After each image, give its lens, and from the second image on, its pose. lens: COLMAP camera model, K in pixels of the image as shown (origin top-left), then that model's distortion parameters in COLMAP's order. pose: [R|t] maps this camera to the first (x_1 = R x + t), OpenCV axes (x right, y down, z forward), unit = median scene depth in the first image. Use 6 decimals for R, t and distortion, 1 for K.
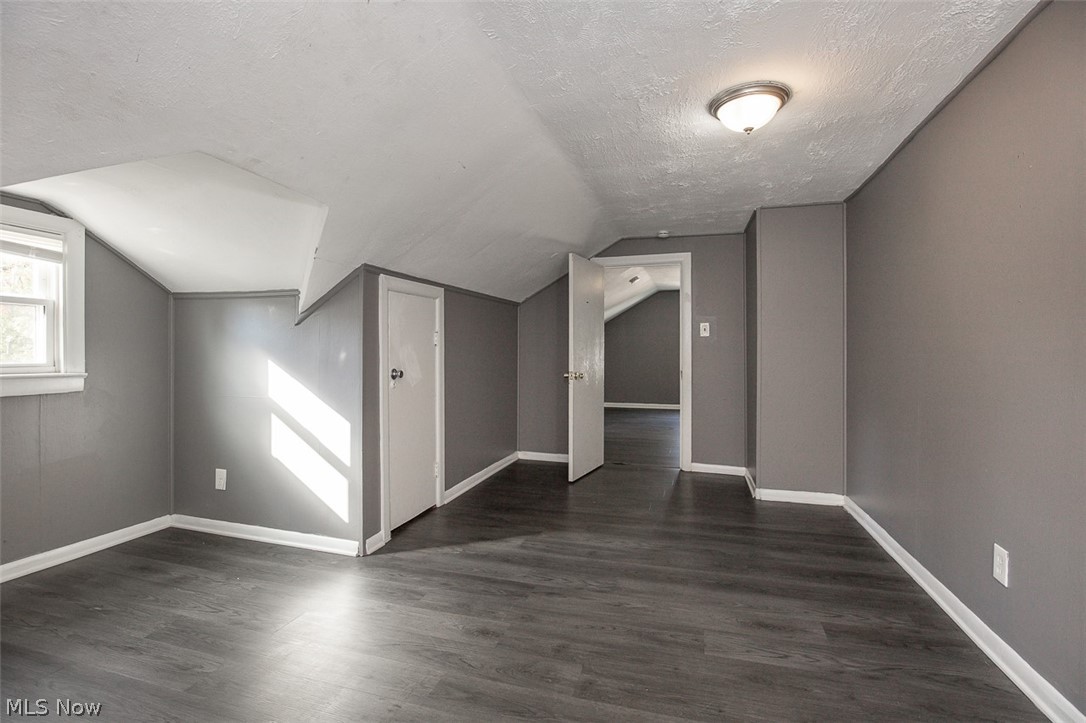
lens RADIAL K [[497.8, 0, 543.2], [0, 497.8, 356.9], [0, 0, 1]] dist [-0.012009, 0.000483]
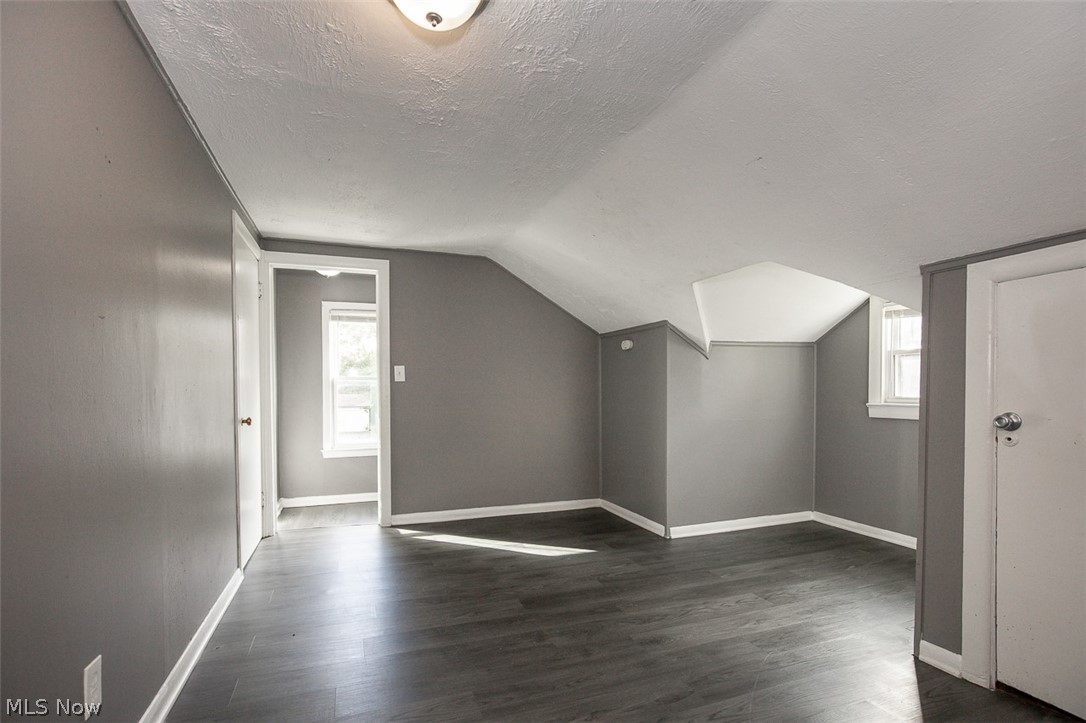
lens RADIAL K [[497.8, 0, 530.7], [0, 497.8, 395.8], [0, 0, 1]] dist [-0.012009, 0.000483]
pose [[-0.798325, 0.005264, -0.602204, 0.785823], [-0.003886, 0.999896, 0.013892, -0.002867], [0.602214, 0.013431, -0.798222, 1.765519]]
